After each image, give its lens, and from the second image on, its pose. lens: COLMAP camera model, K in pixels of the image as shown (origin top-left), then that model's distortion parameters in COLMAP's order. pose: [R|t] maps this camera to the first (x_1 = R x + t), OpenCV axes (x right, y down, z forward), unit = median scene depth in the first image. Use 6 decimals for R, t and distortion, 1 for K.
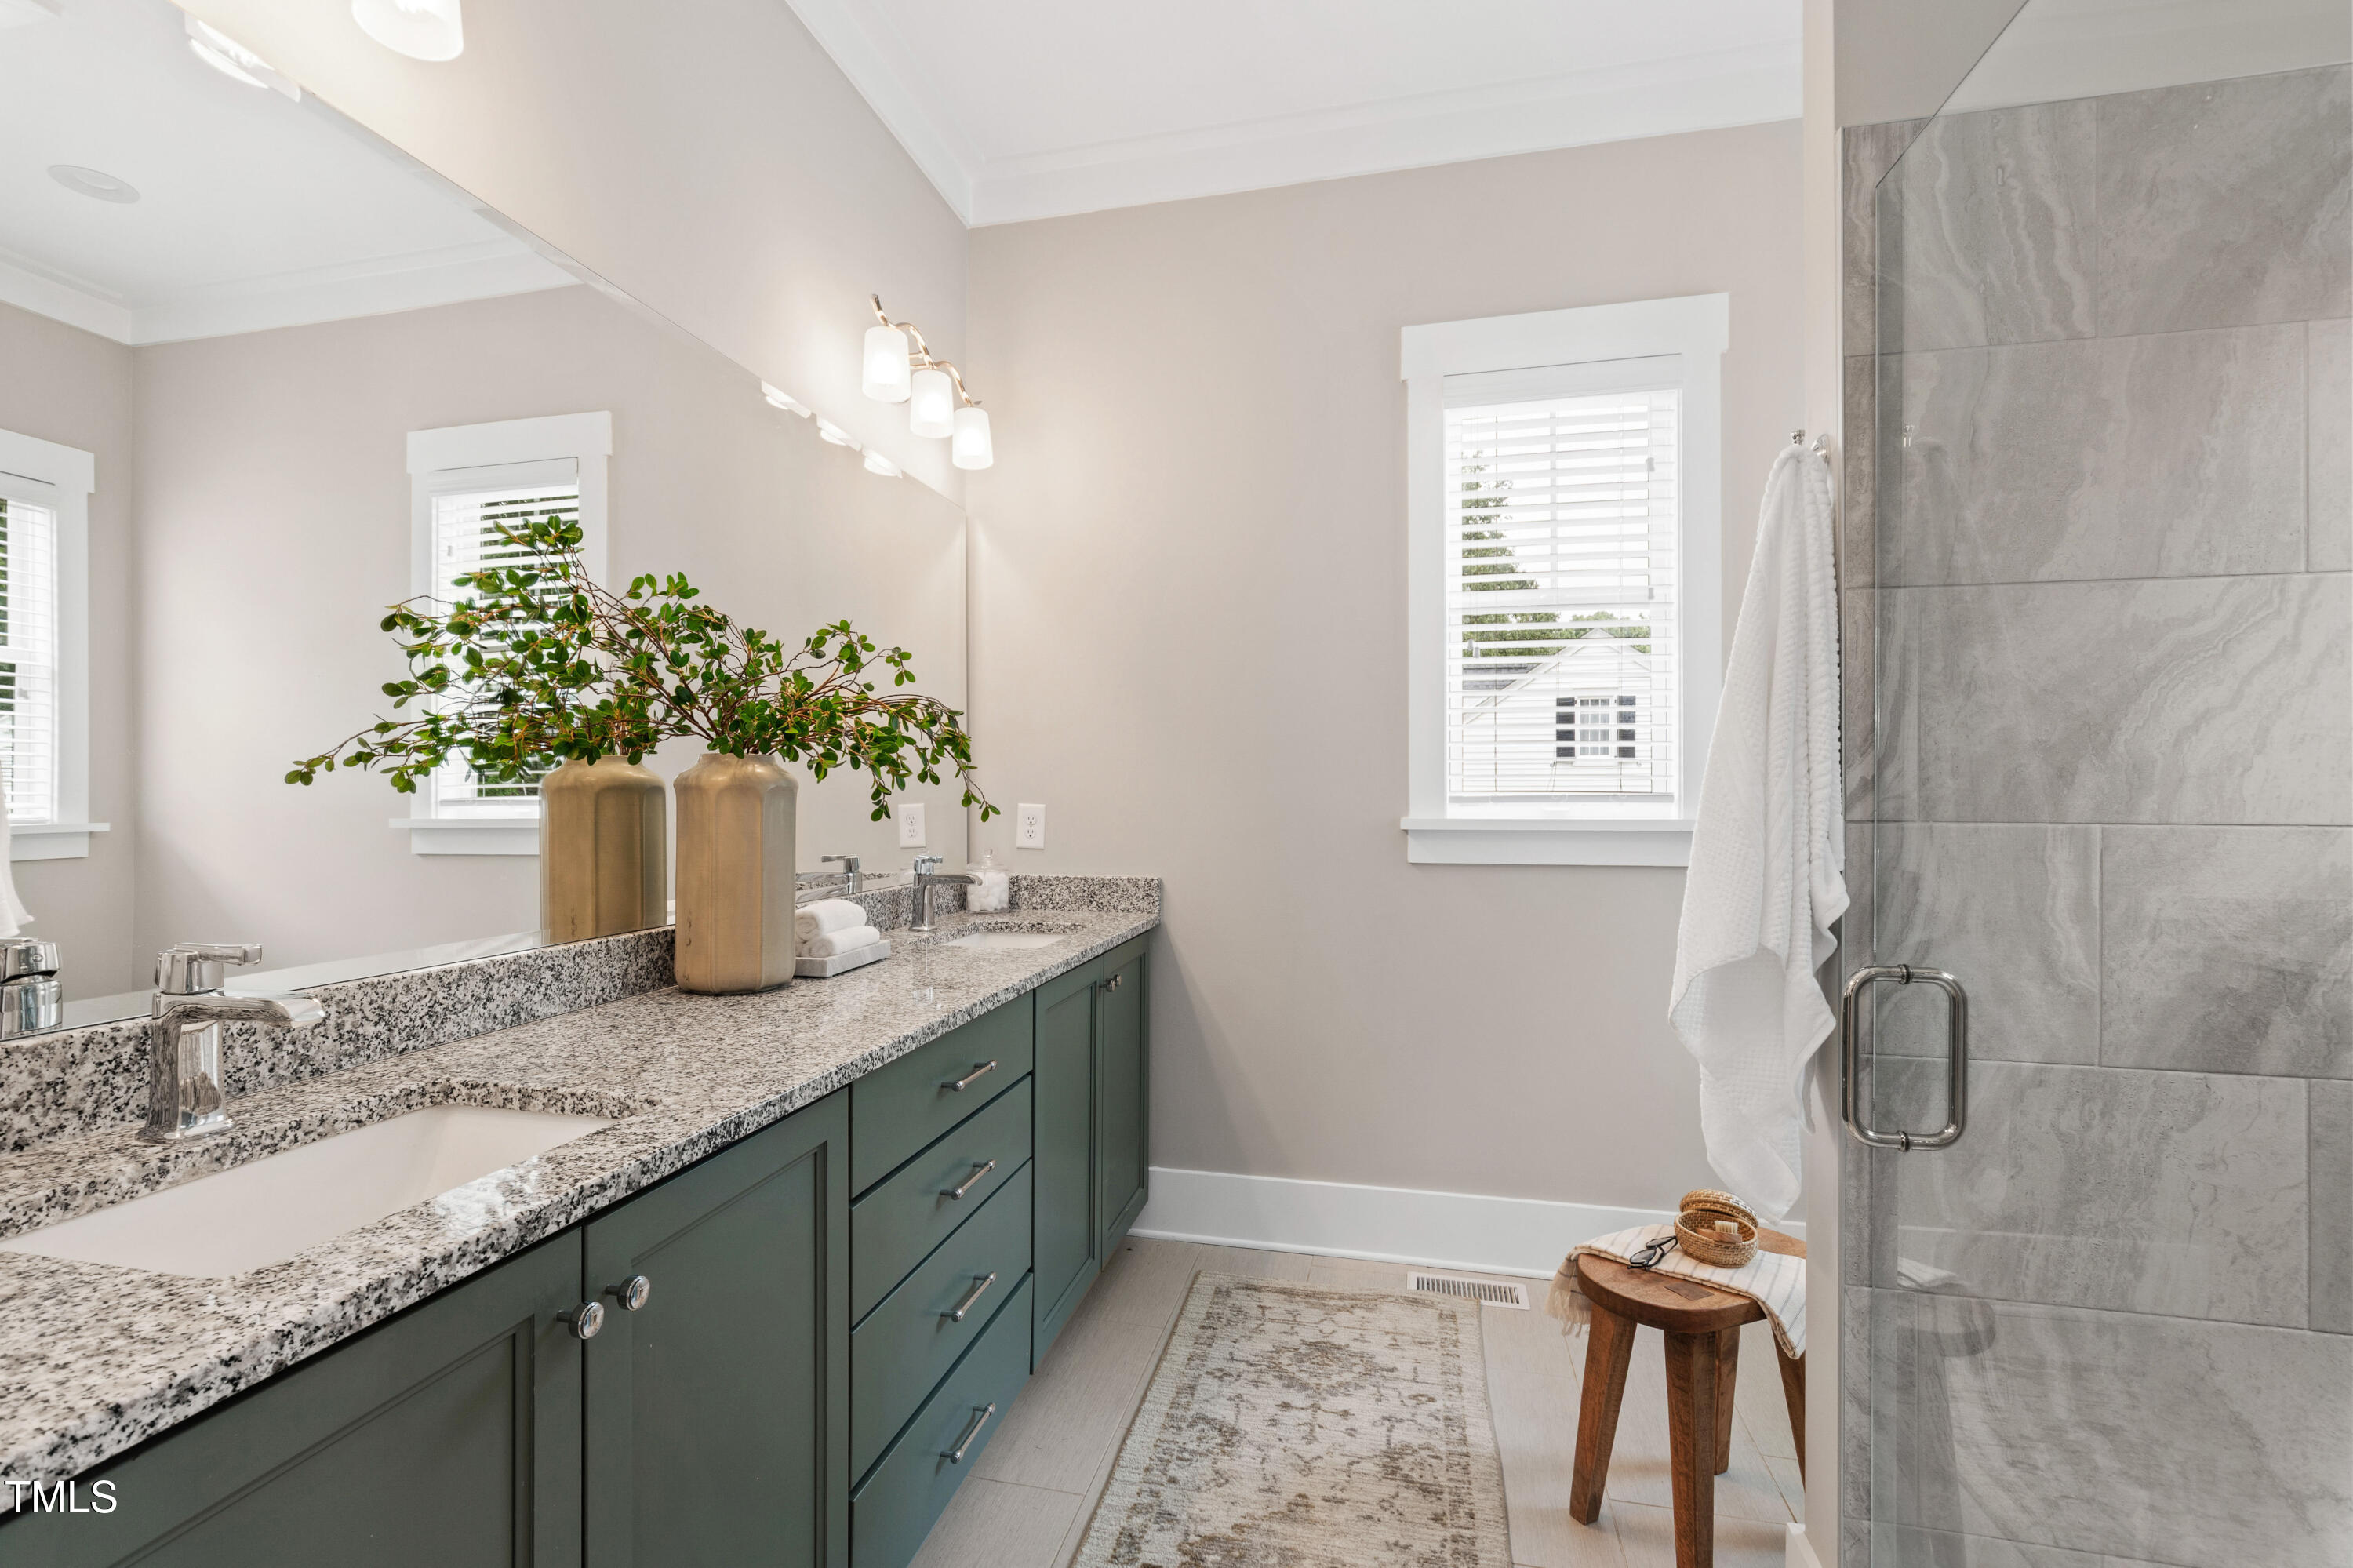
lens RADIAL K [[1035.8, 0, 1176.5], [0, 1035.8, 784.0], [0, 0, 1]] dist [0.001209, 0.000265]
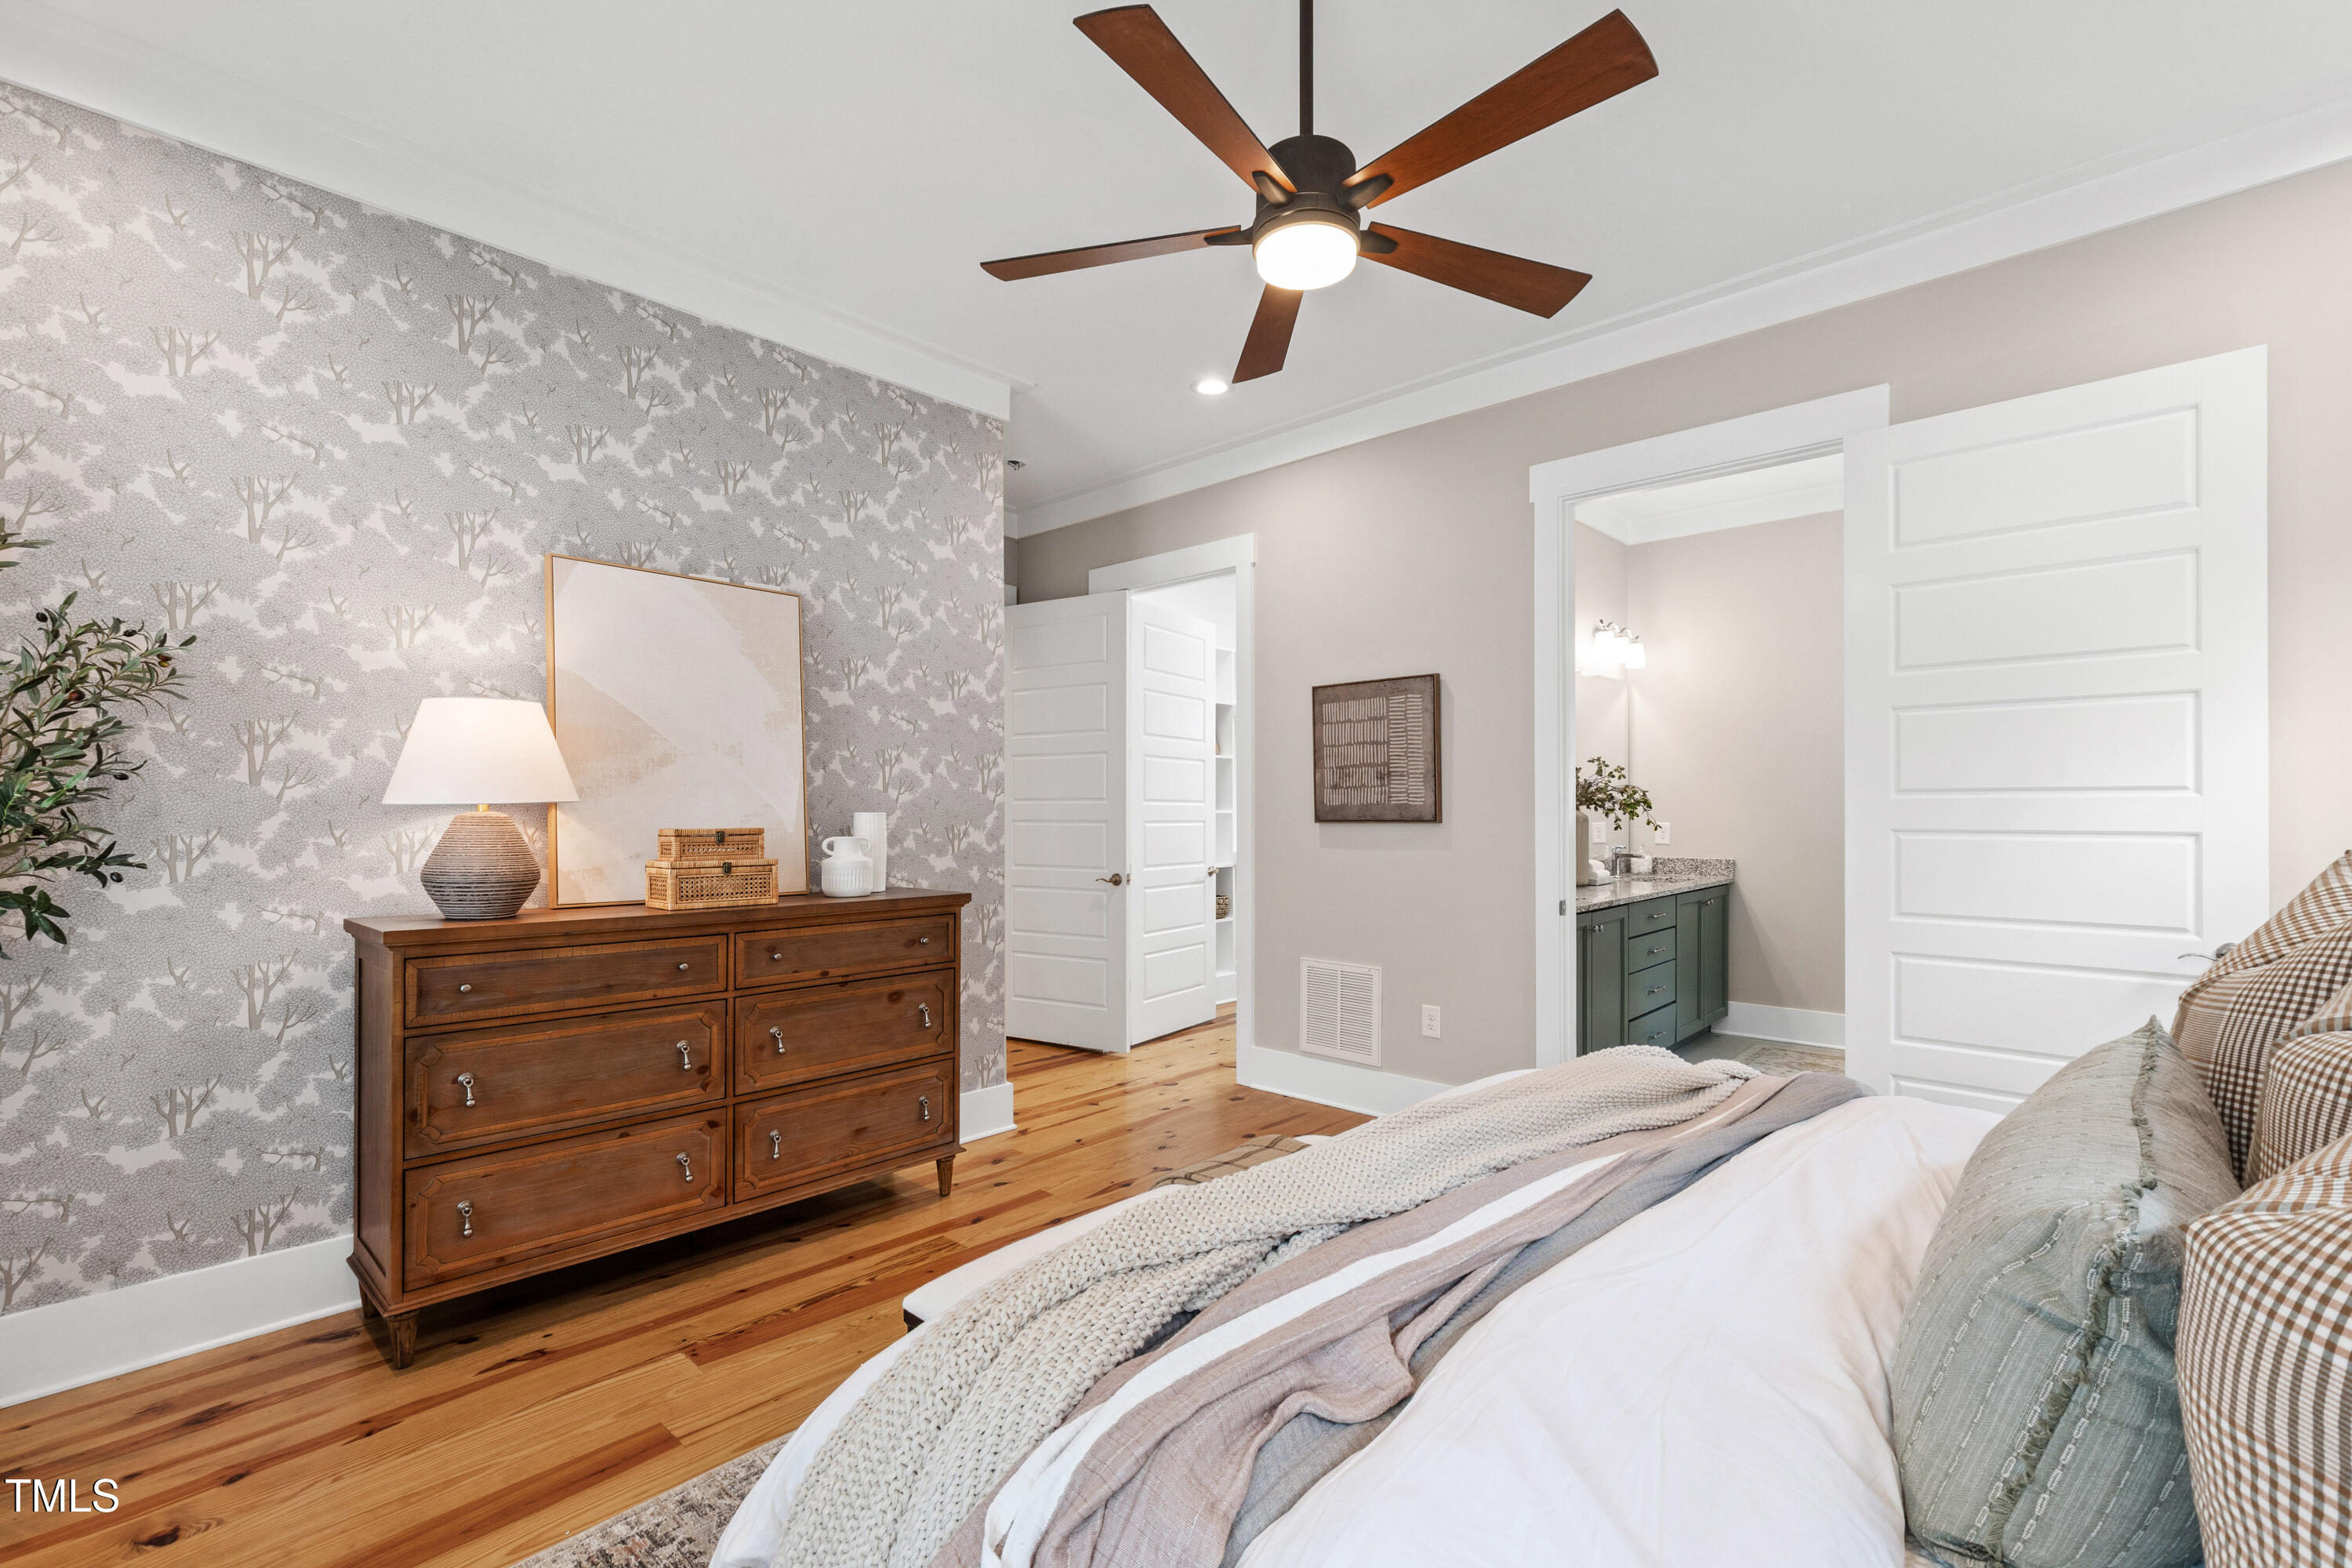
lens RADIAL K [[1035.3, 0, 1176.0], [0, 1035.3, 784.0], [0, 0, 1]] dist [0.001209, 0.000265]
pose [[0.864408, -0.004231, -0.502774, 0.063279], [-0.000094, 0.999963, -0.008576, -0.043801], [0.502792, 0.007460, 0.864375, -1.357211]]
